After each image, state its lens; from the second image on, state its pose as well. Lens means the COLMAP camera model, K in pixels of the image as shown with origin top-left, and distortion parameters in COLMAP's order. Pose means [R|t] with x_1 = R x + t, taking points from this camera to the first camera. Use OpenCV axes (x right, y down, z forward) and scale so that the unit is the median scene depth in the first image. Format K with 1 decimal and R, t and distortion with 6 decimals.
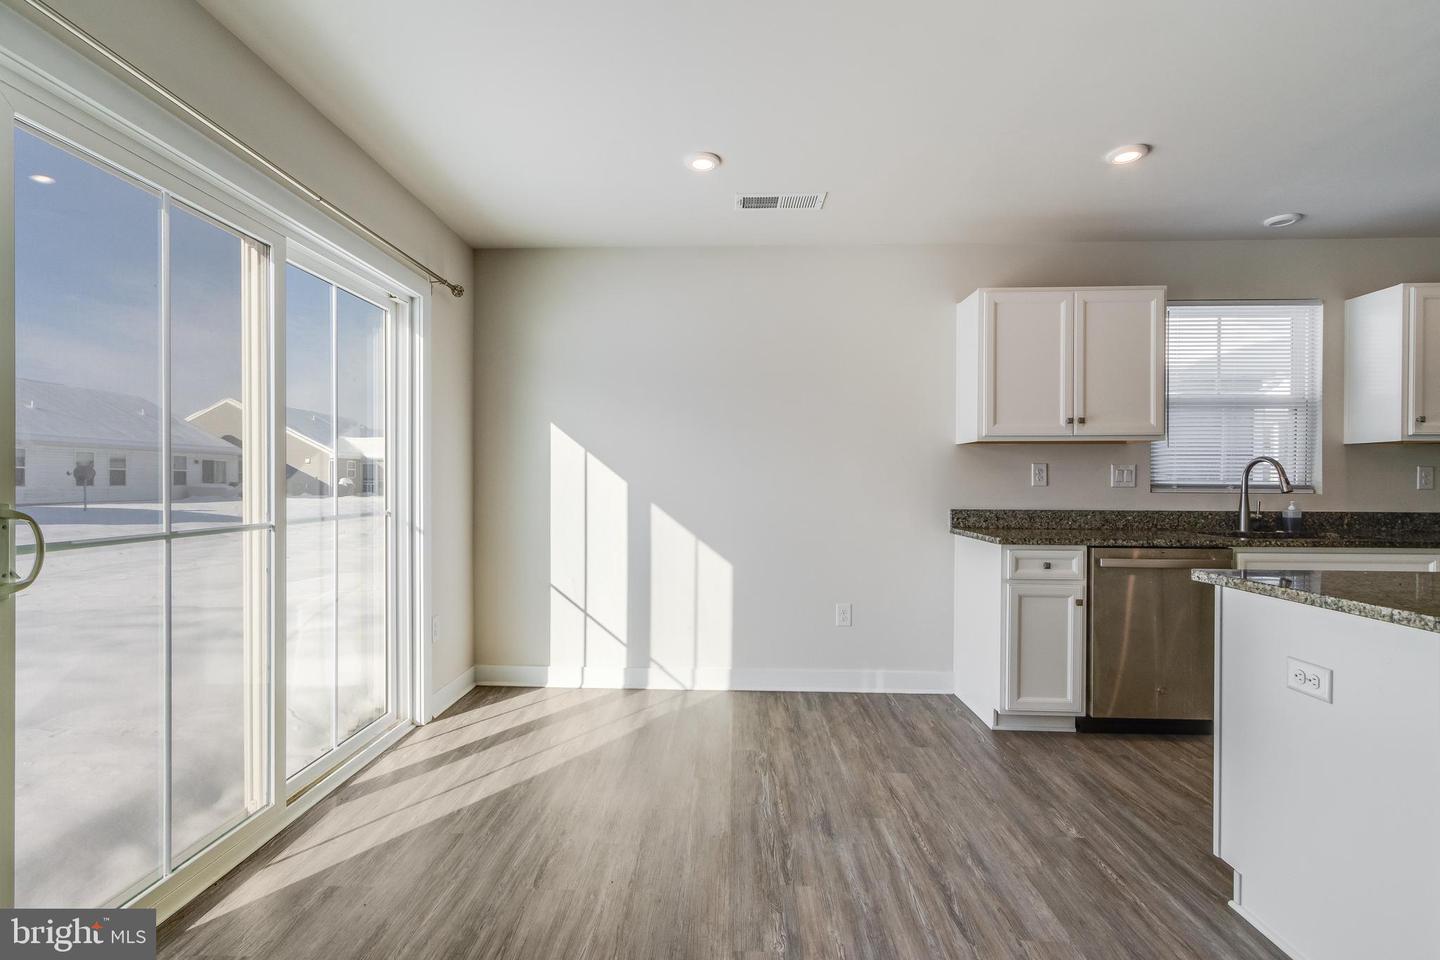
lens RADIAL K [[681.1, 0, 733.4], [0, 681.1, 499.1], [0, 0, 1]] dist [0.010860, -0.001752]
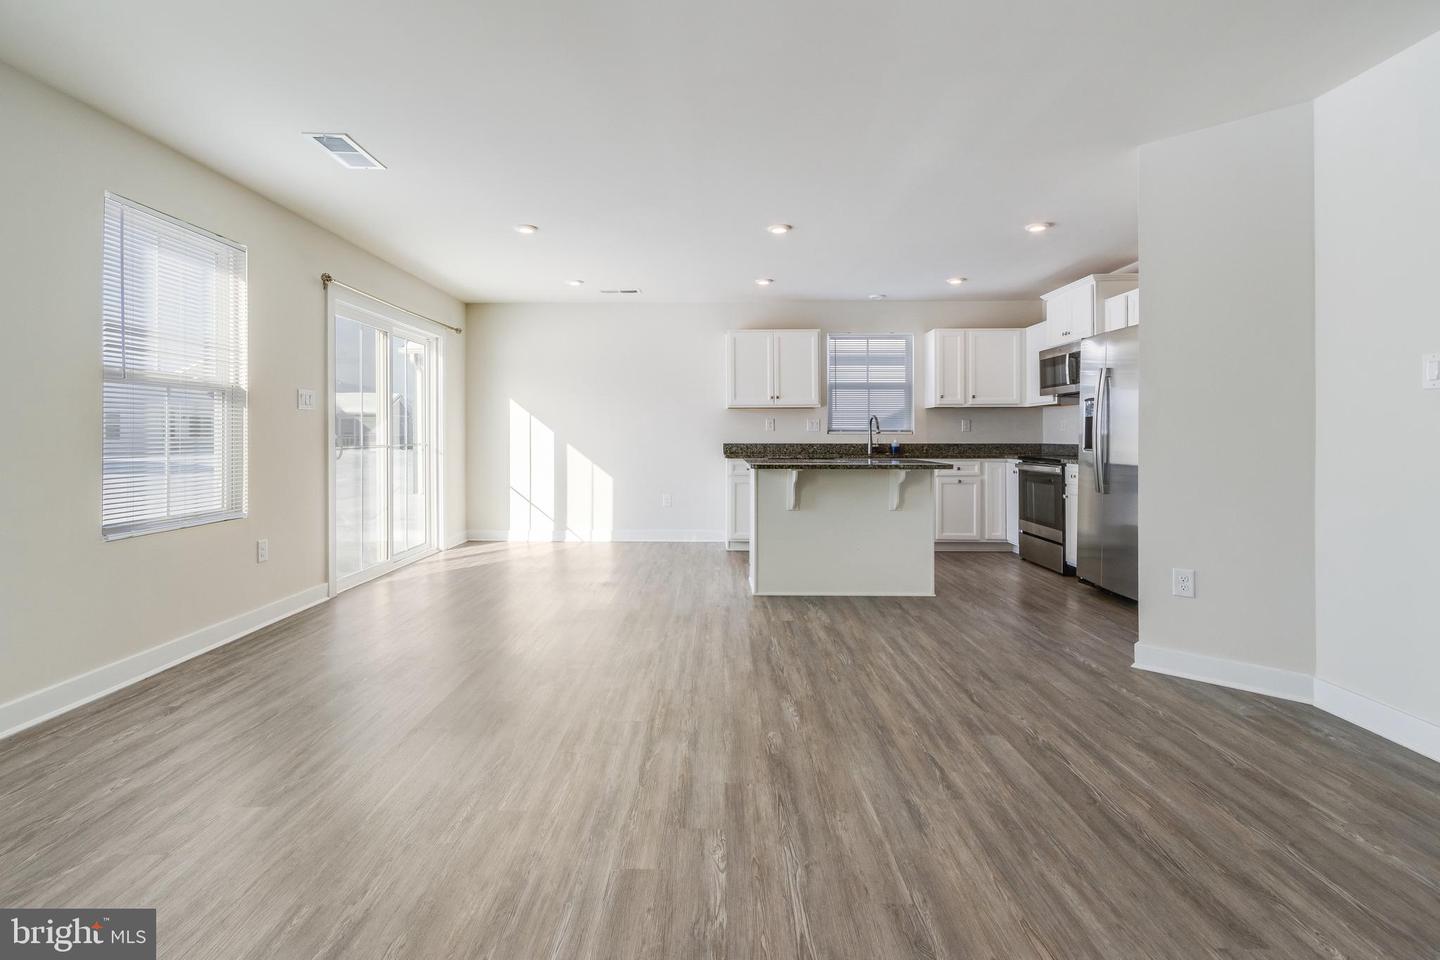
lens RADIAL K [[681.1, 0, 731.4], [0, 681.1, 448.2], [0, 0, 1]] dist [0.010860, -0.001752]
pose [[0.999686, -0.005064, 0.024541, 0.299671], [0.005215, 0.999968, -0.006112, 0.040683], [-0.024509, 0.006238, 0.999680, -0.894081]]
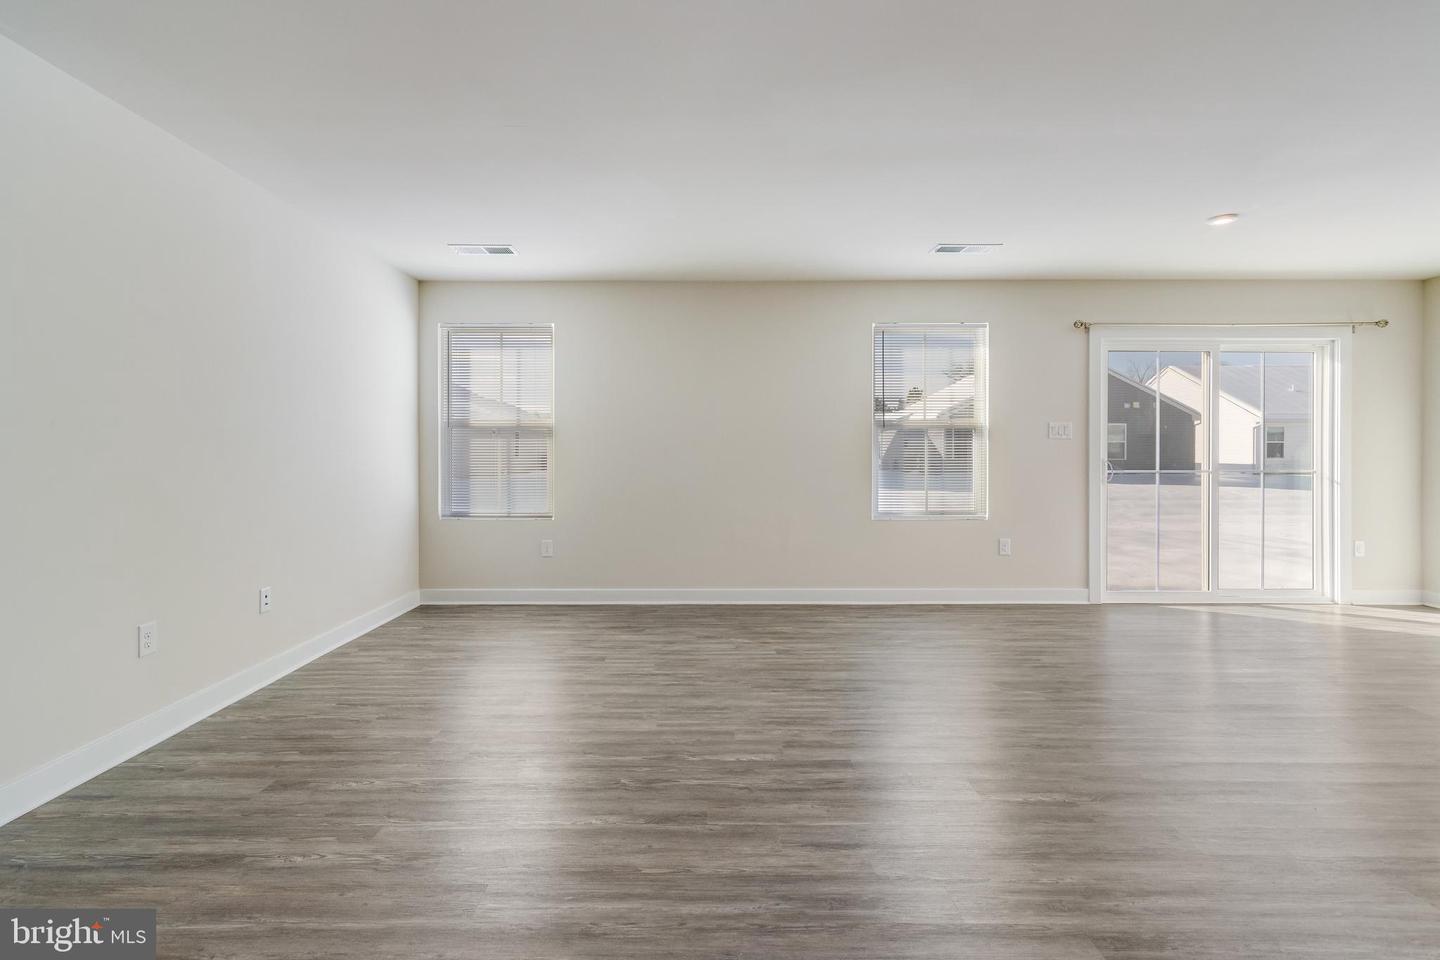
lens RADIAL K [[681.1, 0, 681.8], [0, 681.1, 446.0], [0, 0, 1]] dist [0.010860, -0.001752]
pose [[0.002356, -0.012944, -0.999913, 1.013145], [-0.025217, 0.999597, -0.012999, 0.016734], [0.999679, 0.025246, 0.002028, -0.486502]]
